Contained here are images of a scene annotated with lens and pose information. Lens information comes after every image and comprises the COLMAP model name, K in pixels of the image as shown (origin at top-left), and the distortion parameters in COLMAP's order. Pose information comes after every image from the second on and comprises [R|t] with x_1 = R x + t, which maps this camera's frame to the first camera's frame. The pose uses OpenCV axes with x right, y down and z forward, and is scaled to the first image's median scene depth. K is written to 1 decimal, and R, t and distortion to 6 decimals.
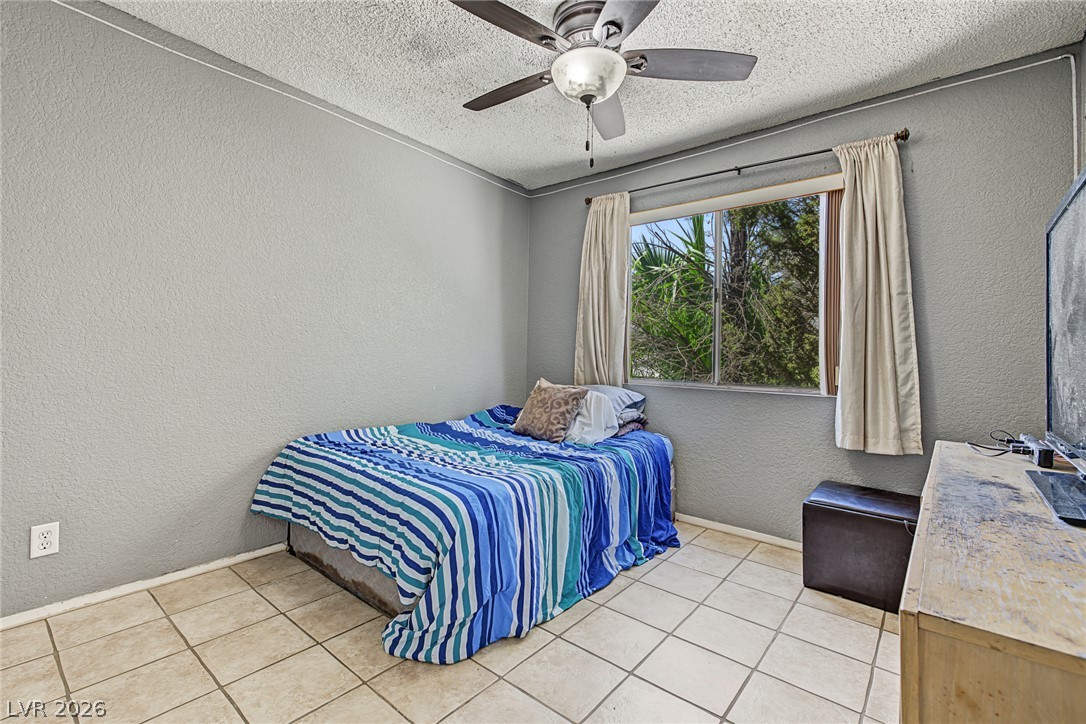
lens RADIAL K [[467.1, 0, 544.6], [0, 467.1, 356.9], [0, 0, 1]] dist [0.007455, 0.000184]
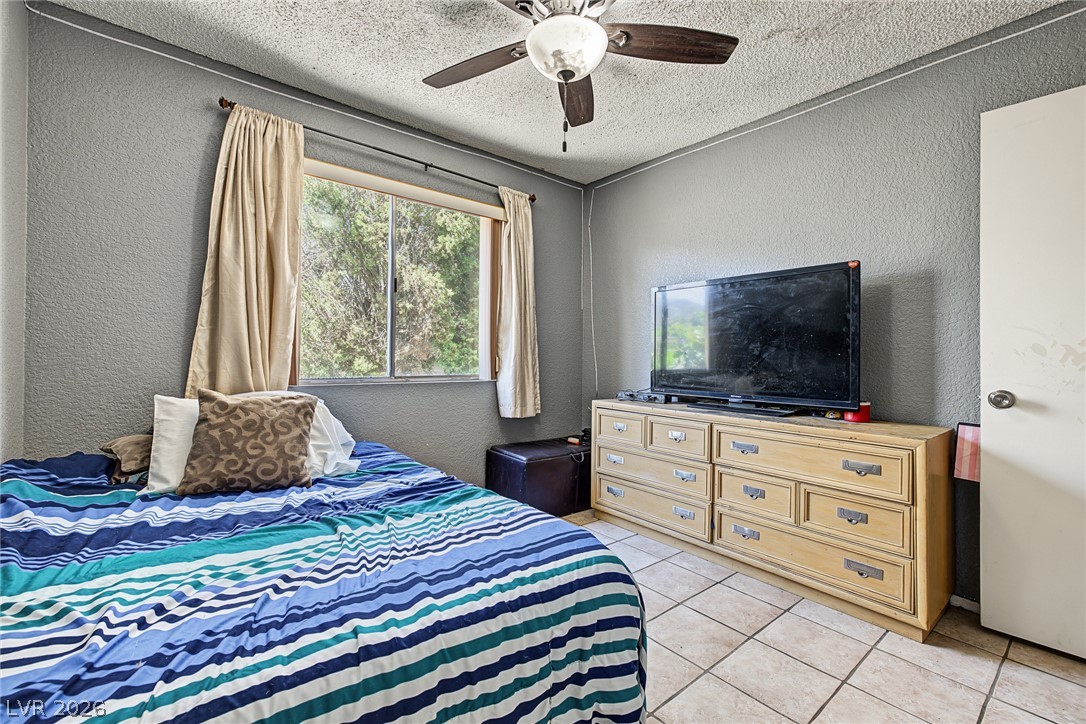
lens RADIAL K [[457.0, 0, 543.2], [0, 457.0, 357.8], [0, 0, 1]] dist [0.009417, -0.002096]
pose [[0.212949, -0.023499, 0.976781, -0.517915], [-0.008513, 0.999628, 0.025905, -0.011056], [-0.977026, -0.013832, 0.212670, 0.542475]]
